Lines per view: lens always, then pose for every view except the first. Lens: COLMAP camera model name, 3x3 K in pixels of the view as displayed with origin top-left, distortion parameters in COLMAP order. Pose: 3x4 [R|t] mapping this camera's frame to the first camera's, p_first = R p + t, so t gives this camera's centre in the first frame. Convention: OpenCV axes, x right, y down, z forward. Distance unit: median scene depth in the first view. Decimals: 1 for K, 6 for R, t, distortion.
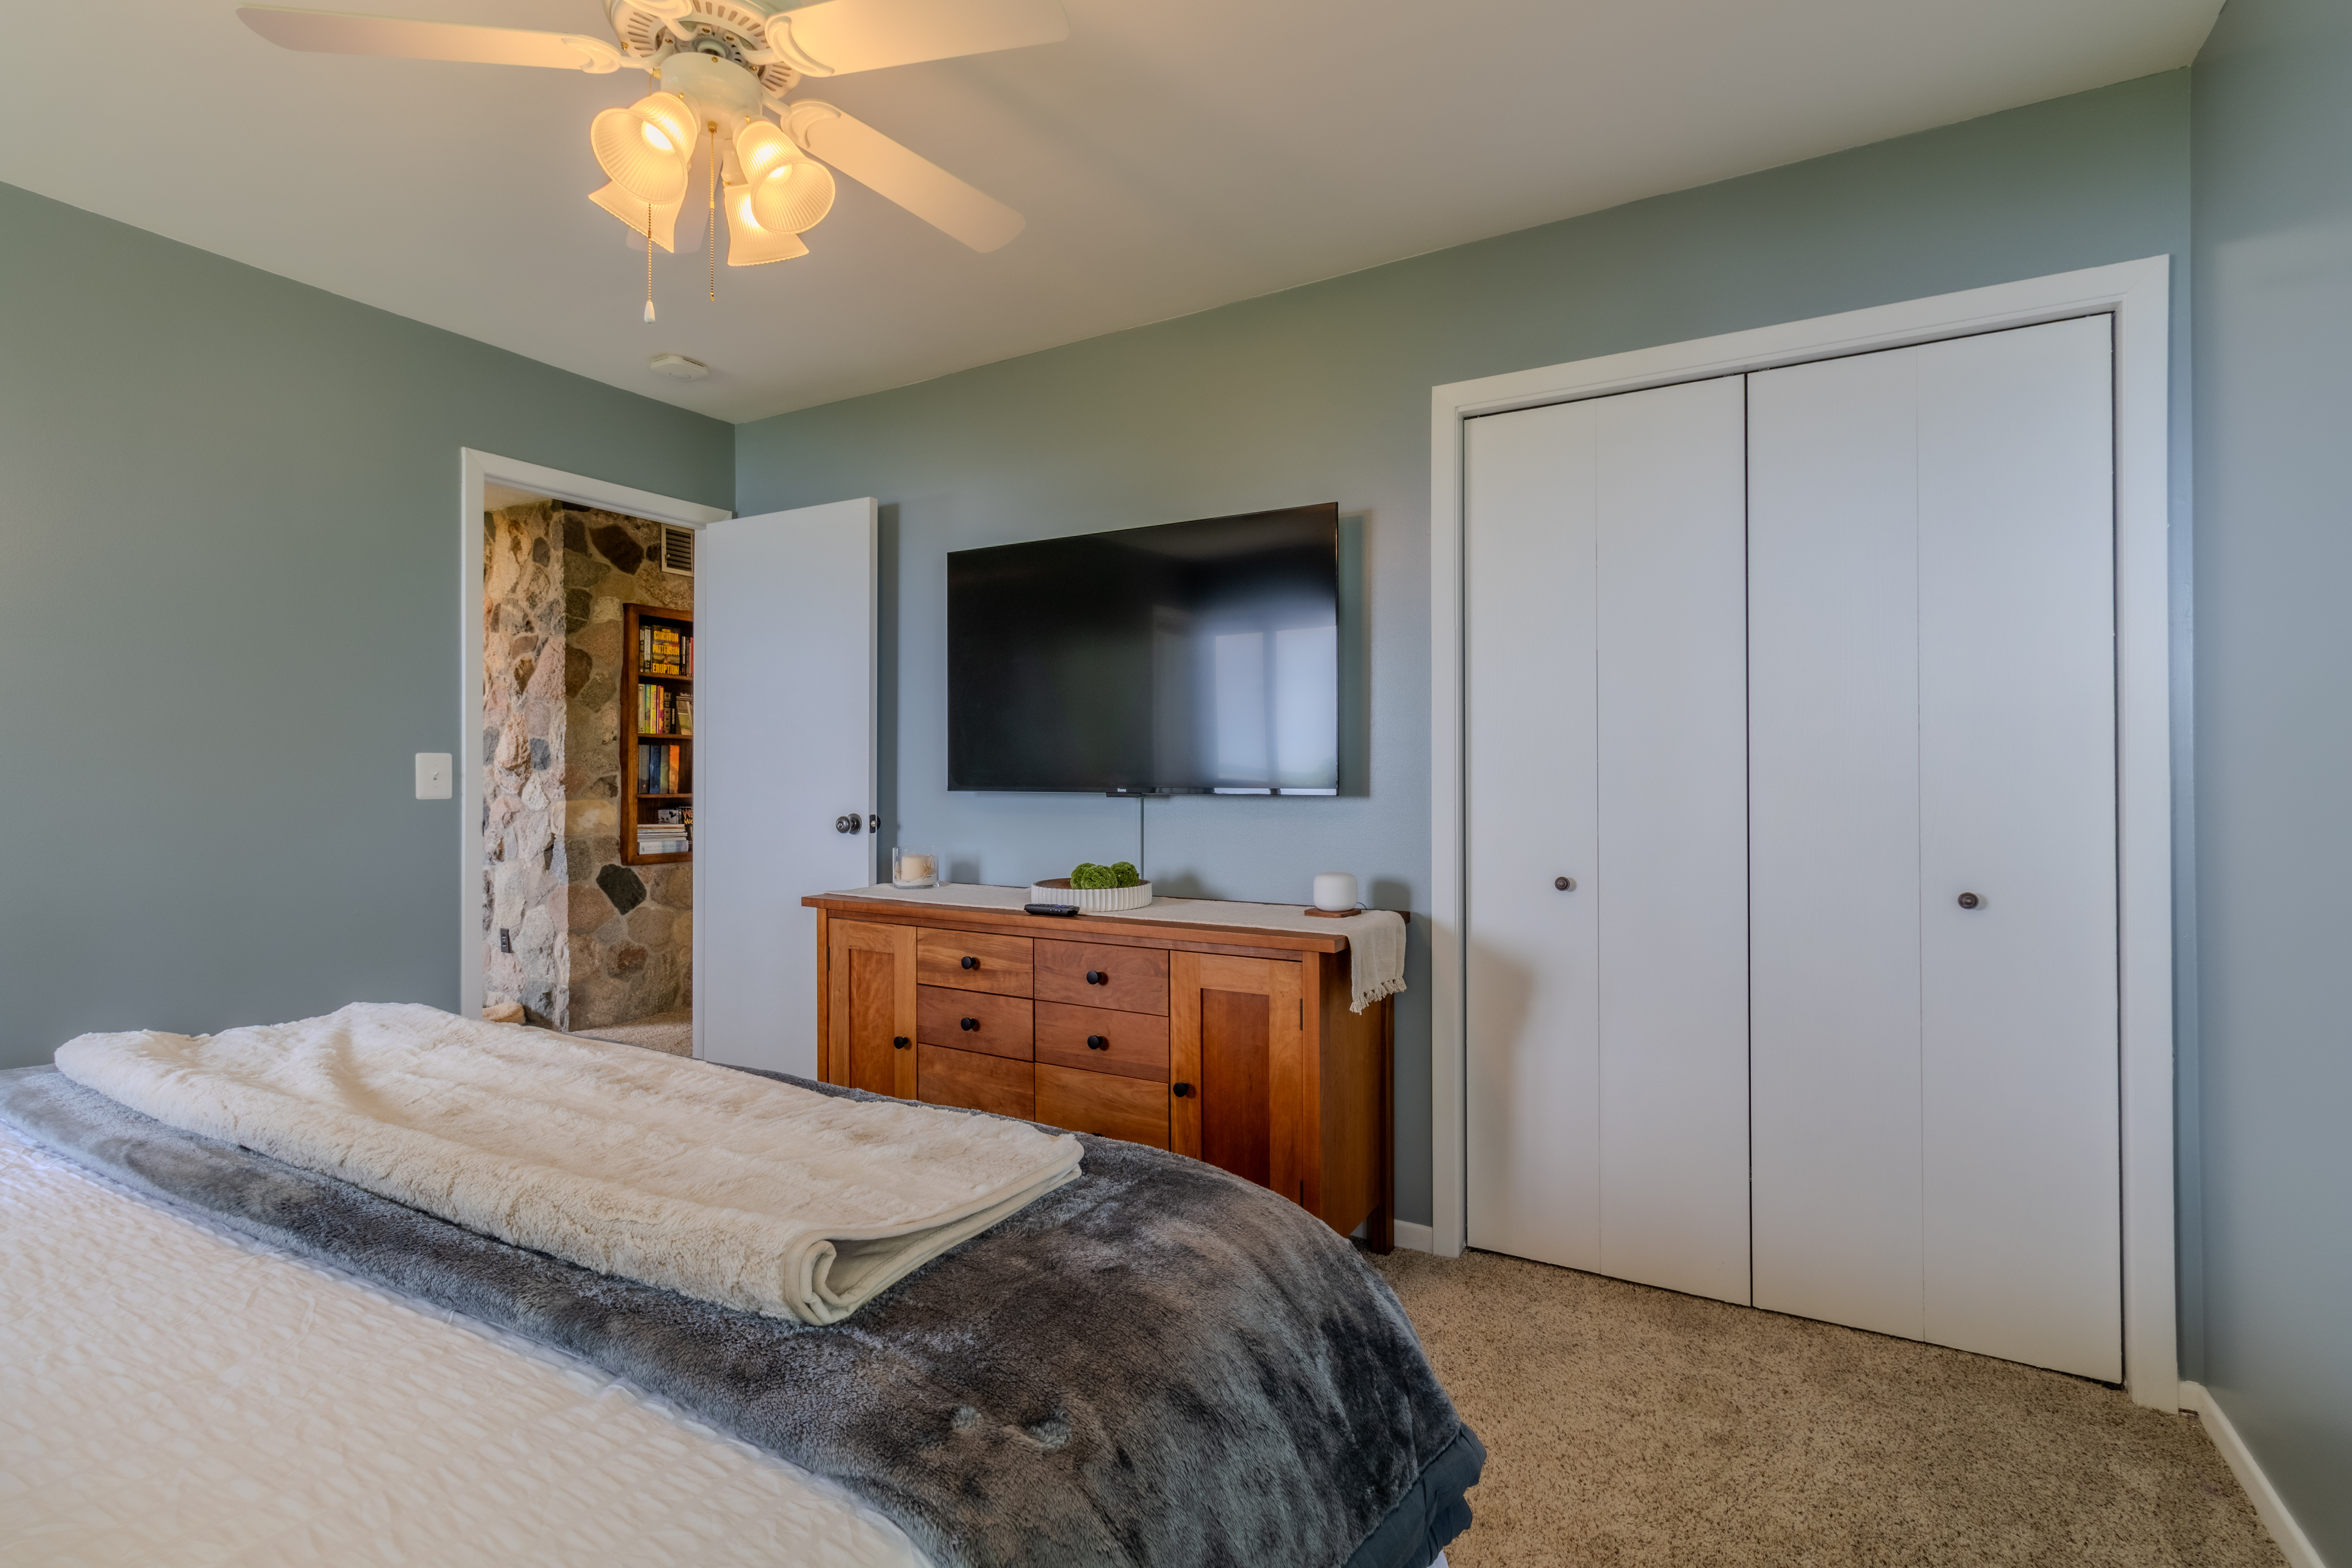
lens RADIAL K [[1098.5, 0, 1180.2], [0, 1098.5, 780.7], [0, 0, 1]] dist [0.002635, 0.000293]
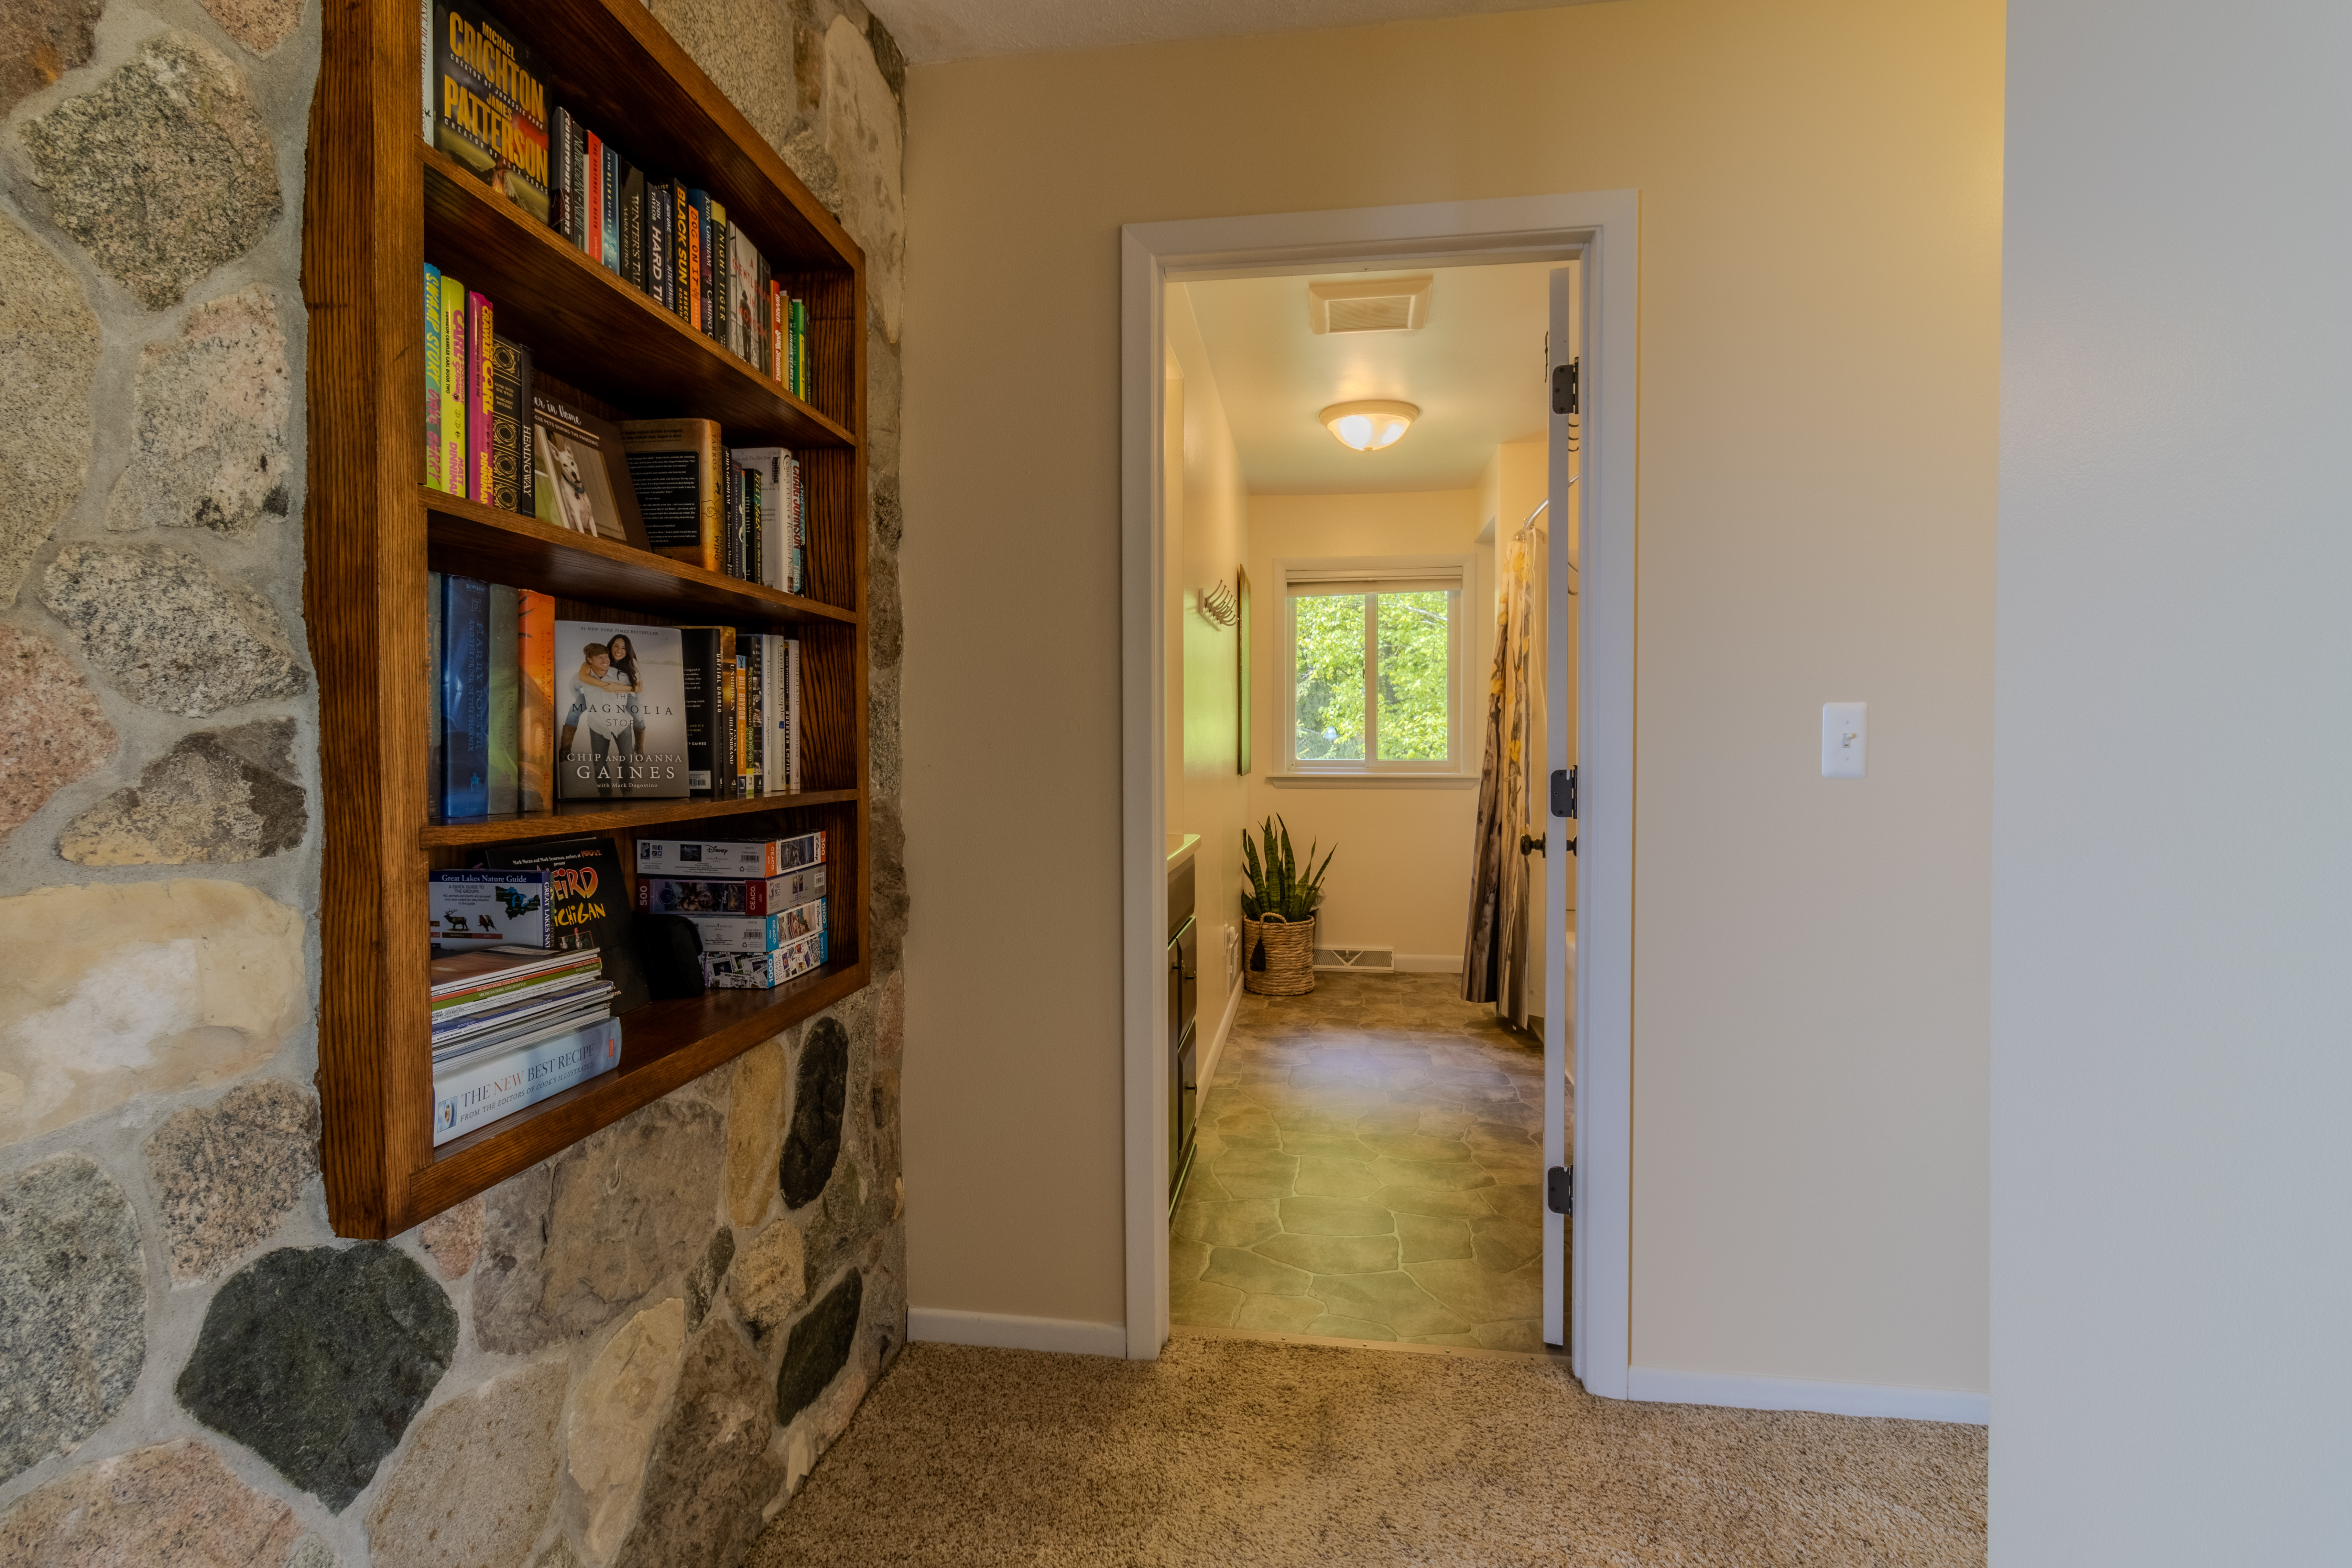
lens RADIAL K [[1098.5, 0, 1176.2], [0, 1098.5, 780.5], [0, 0, 1]] dist [0.002635, 0.000293]
pose [[0.925287, -0.008611, 0.379171, -0.450892], [-0.001626, 0.999643, 0.026668, -0.000634], [-0.379265, -0.025292, 0.924942, 0.790840]]
